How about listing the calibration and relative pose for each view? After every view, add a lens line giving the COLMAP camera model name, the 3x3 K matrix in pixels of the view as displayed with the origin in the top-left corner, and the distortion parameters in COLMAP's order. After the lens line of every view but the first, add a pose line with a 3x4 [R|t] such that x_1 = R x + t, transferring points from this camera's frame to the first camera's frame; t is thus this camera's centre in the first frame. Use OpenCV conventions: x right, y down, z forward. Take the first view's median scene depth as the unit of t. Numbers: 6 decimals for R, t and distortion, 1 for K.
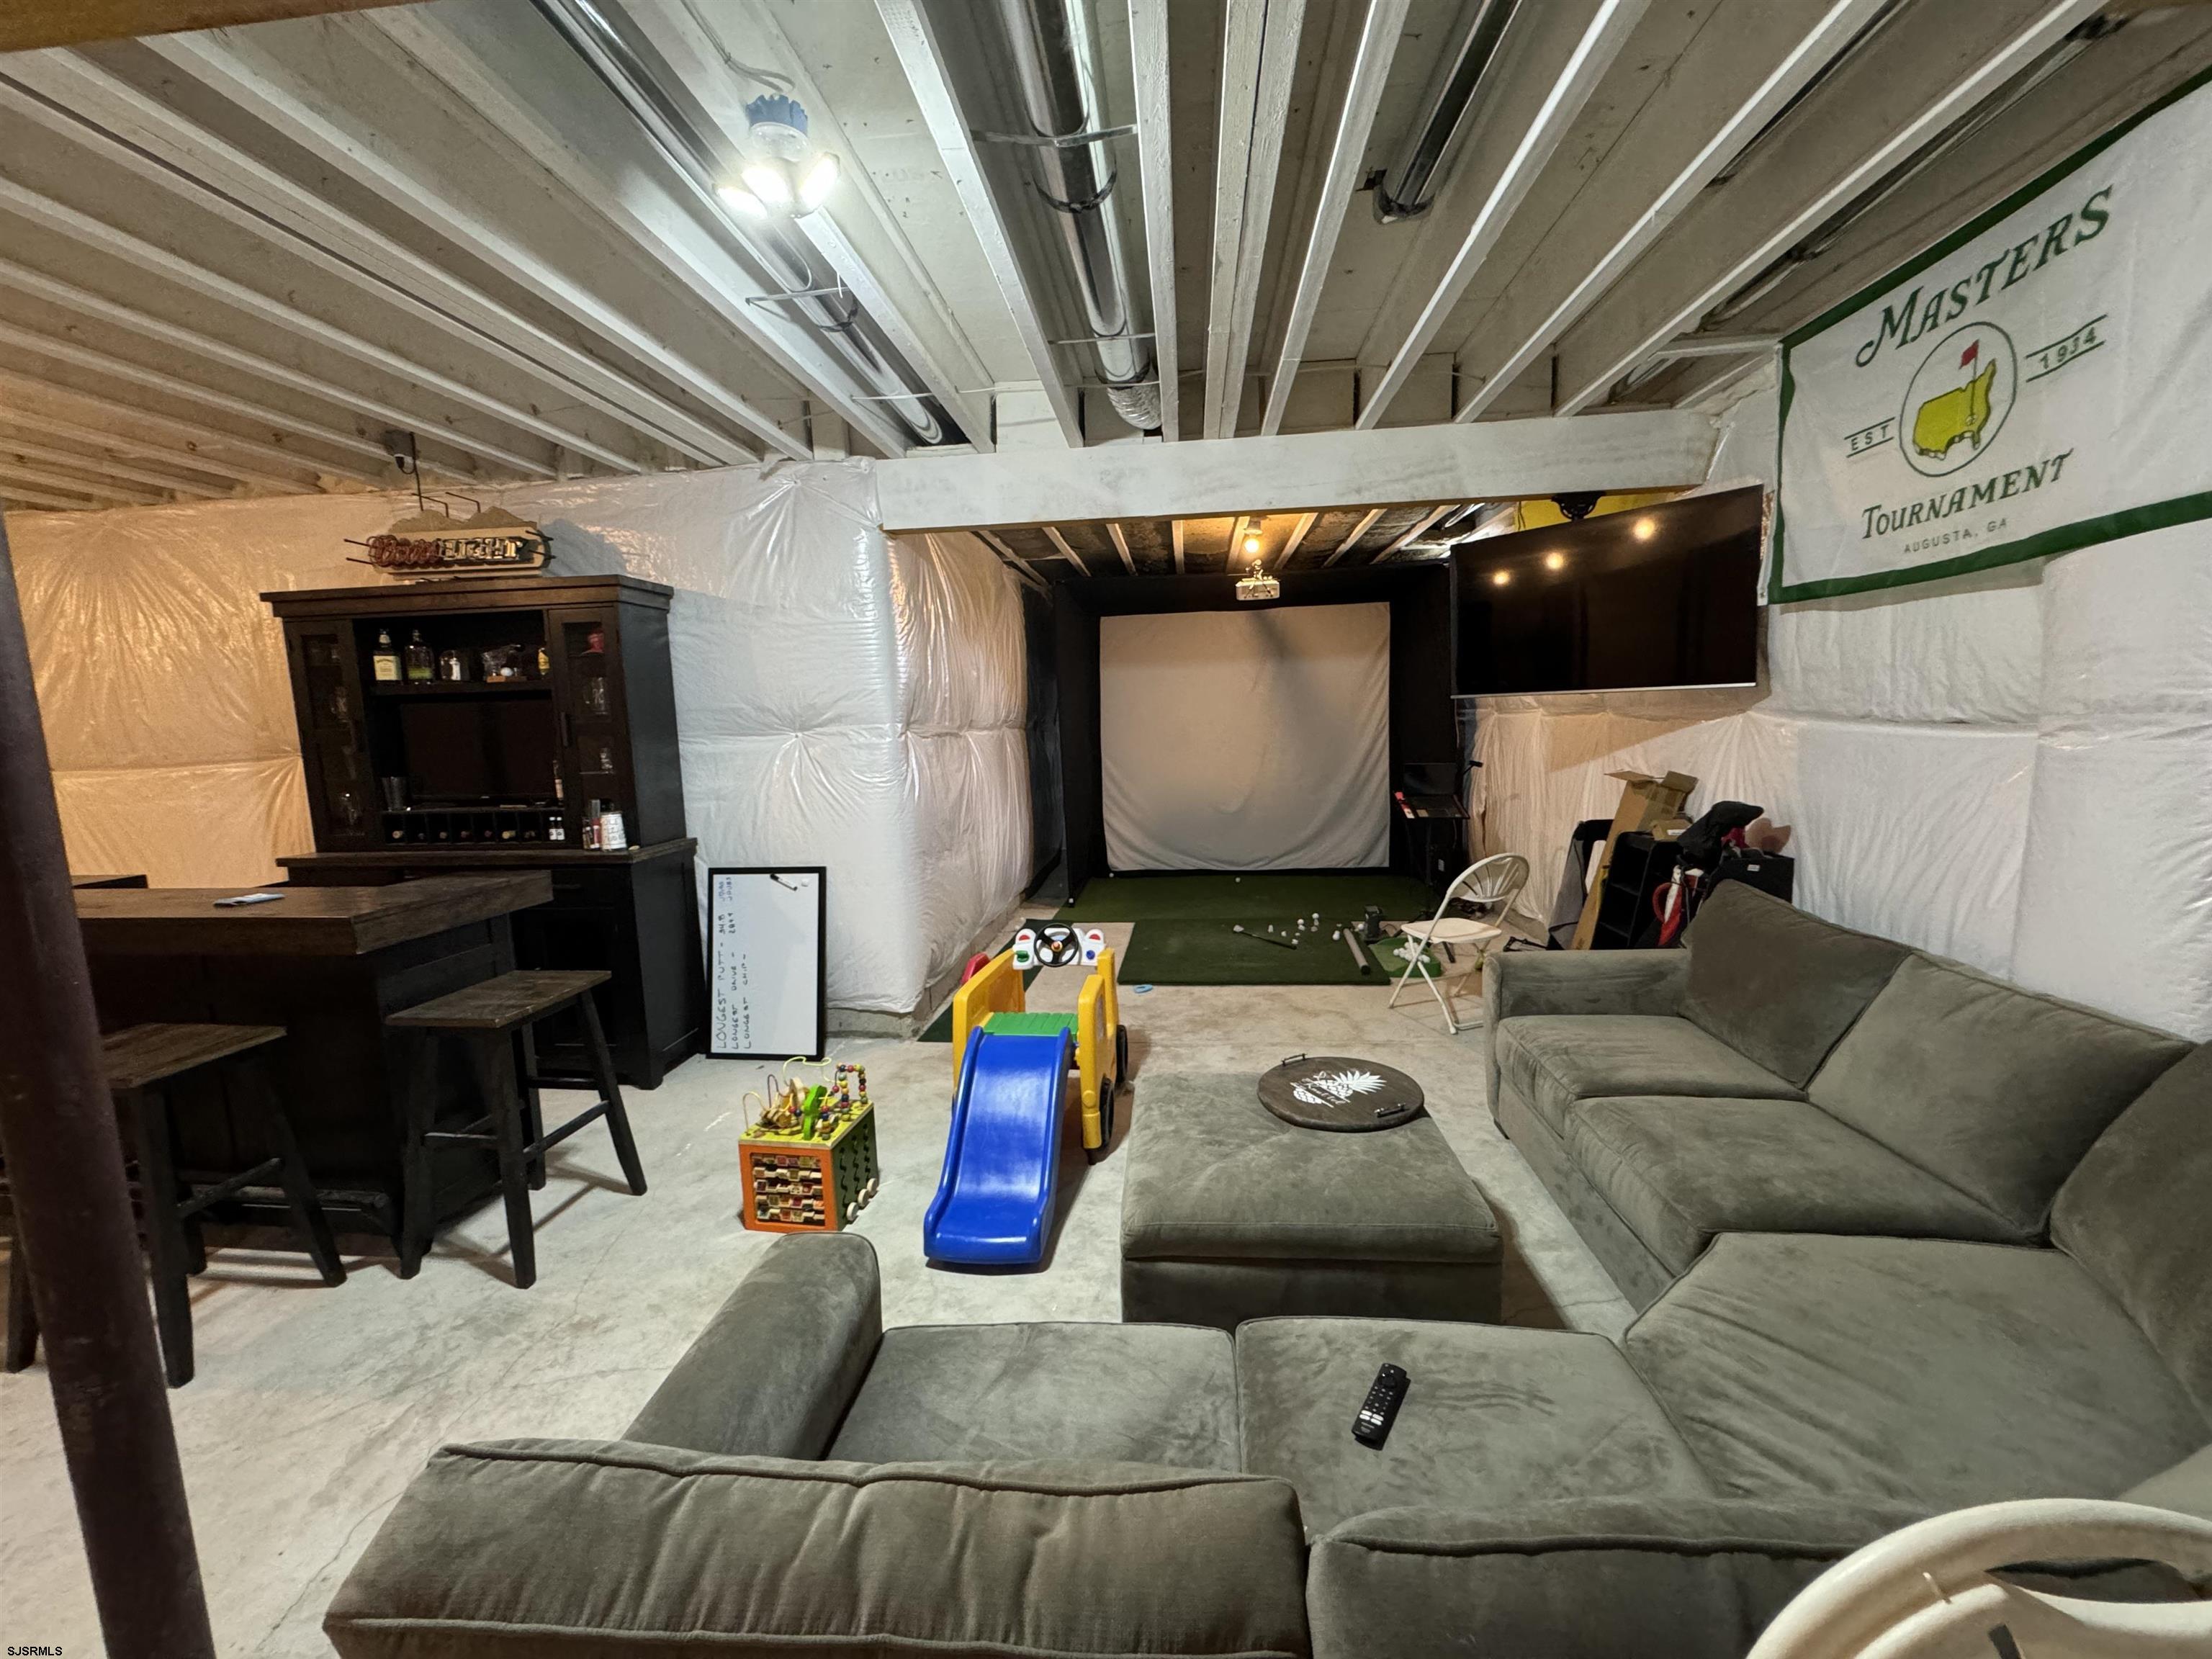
lens RADIAL K [[884.2, 0, 1097.6], [0, 884.2, 830.9], [0, 0, 1]] dist [-0.017996, 0.002991]
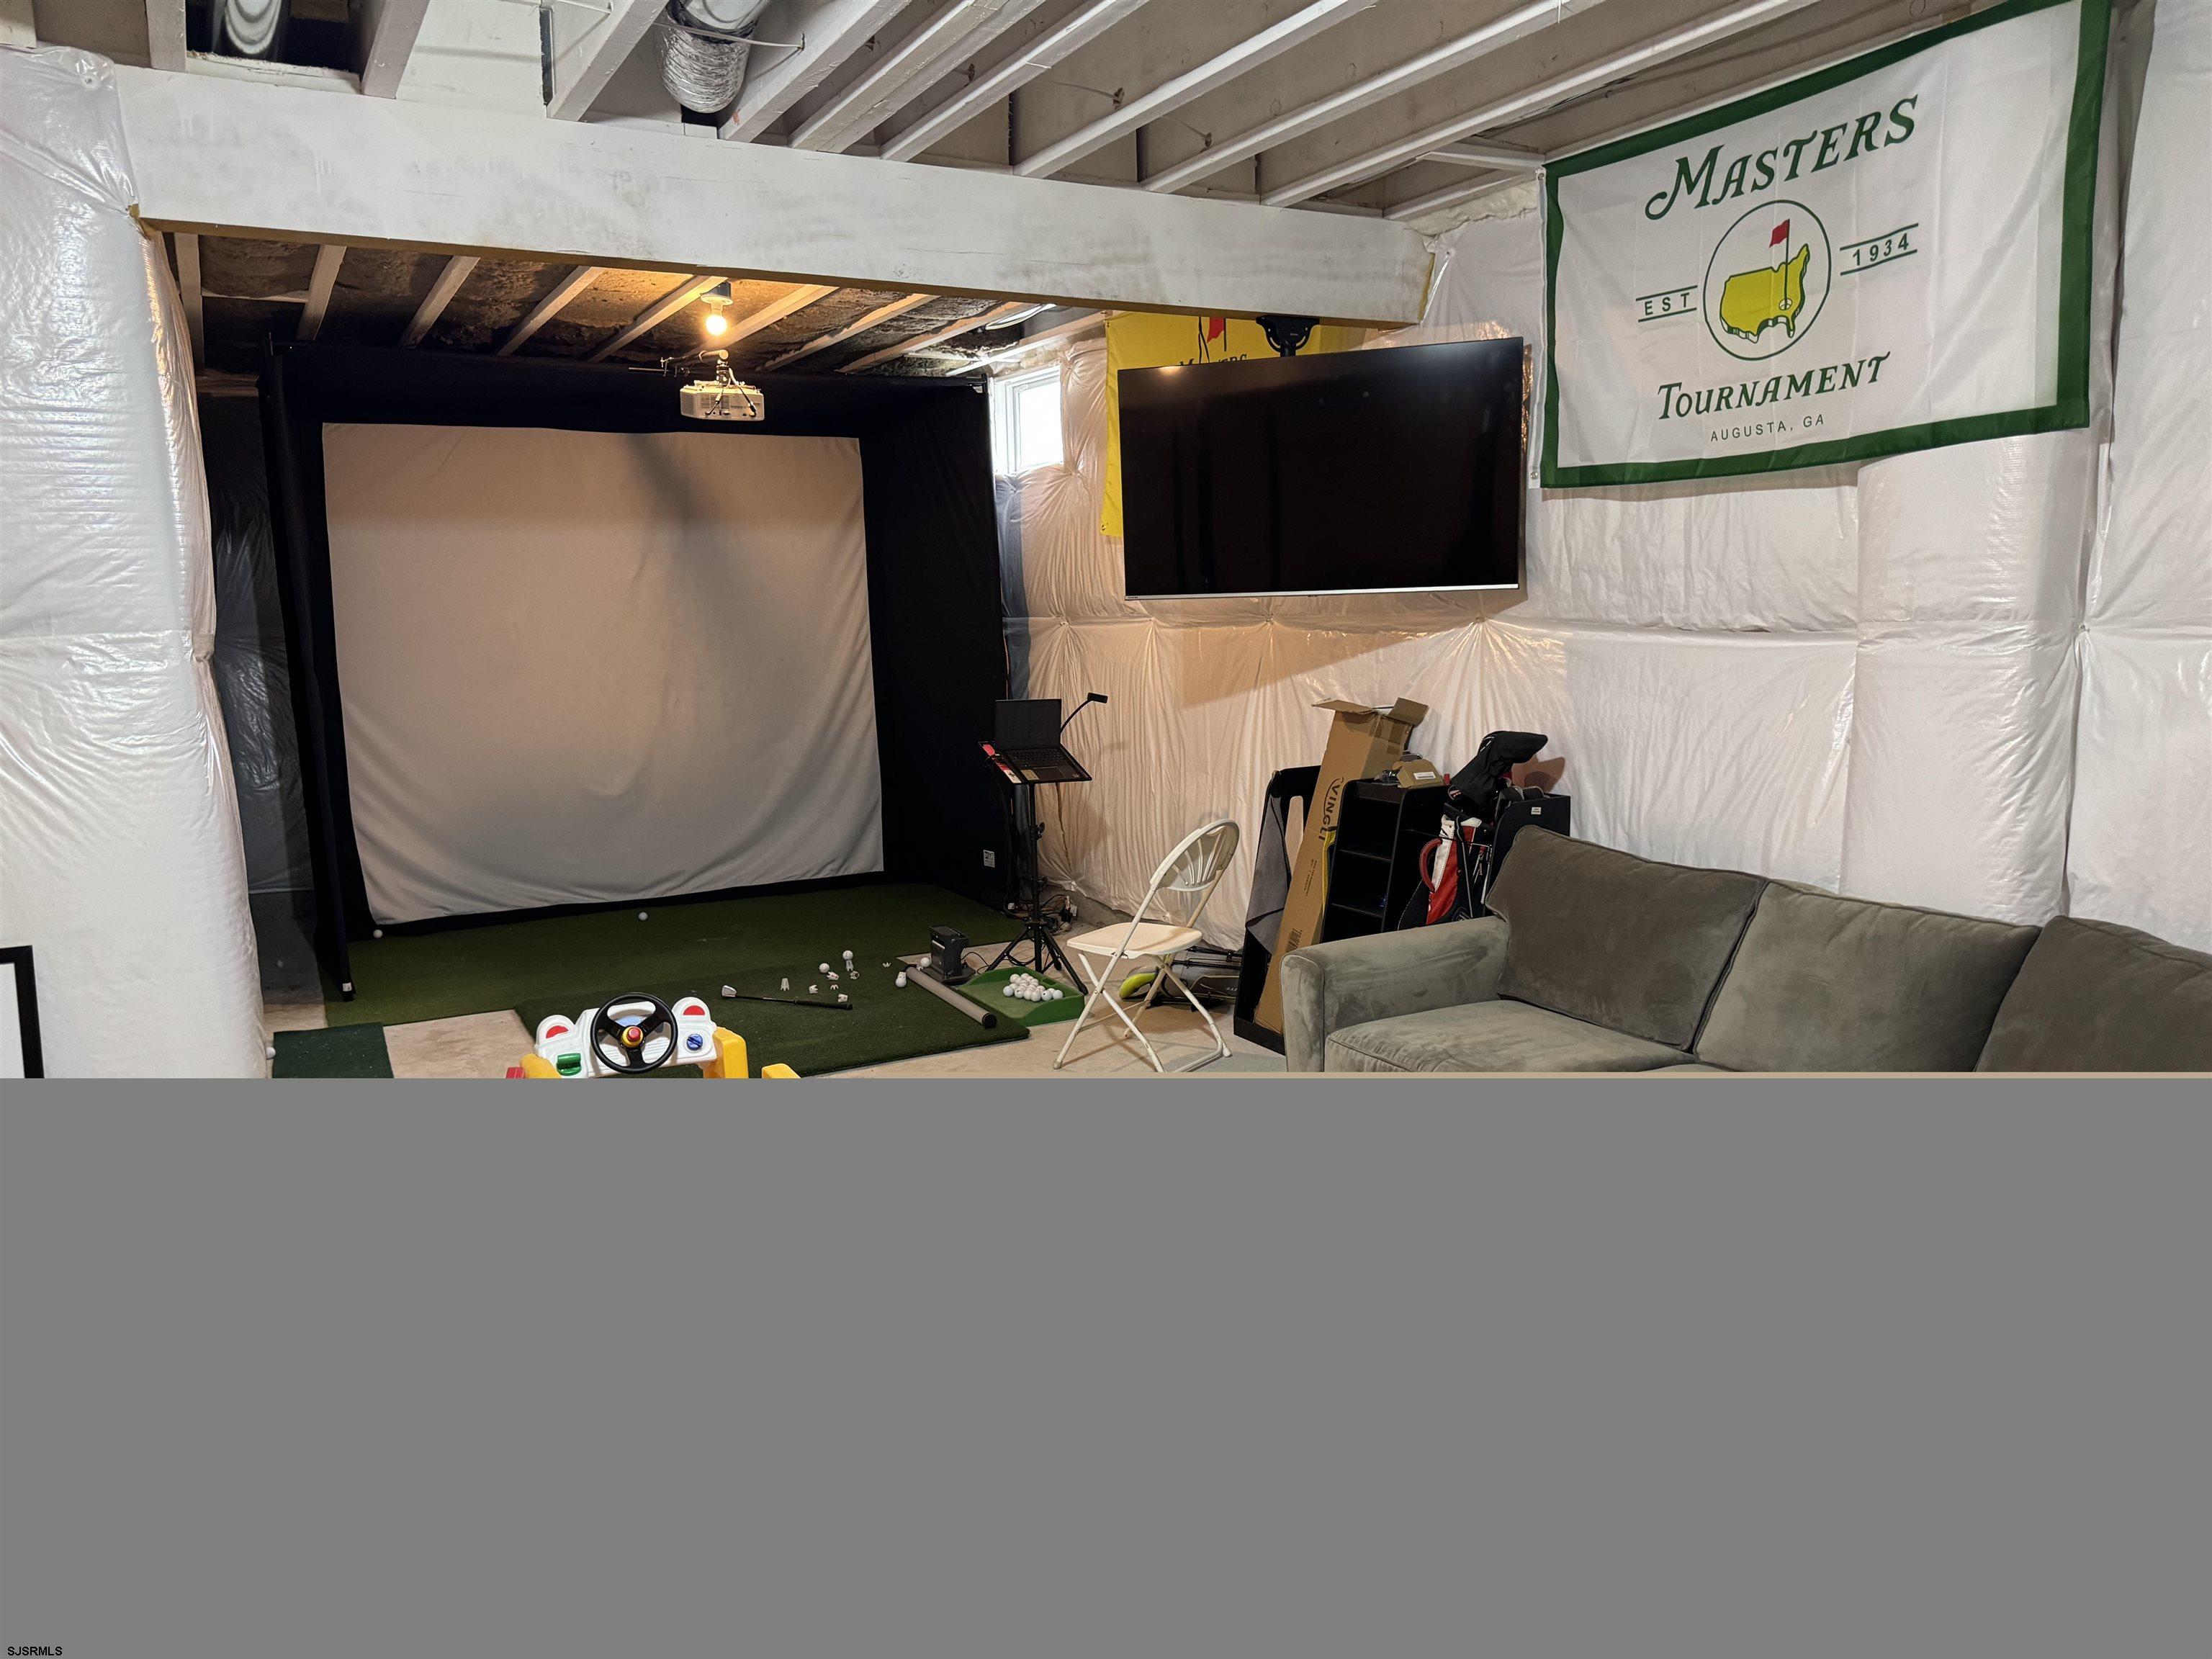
lens RADIAL K [[1561.3, 0, 1121.7], [0, 1561.3, 851.4], [0, 0, 1]] dist [-0.004761, -0.008788]
pose [[0.816446, -0.075416, 0.572475, -0.470962], [0.068421, 0.997085, 0.033774, 0.005377], [-0.573353, 0.011595, 0.819226, 0.038237]]
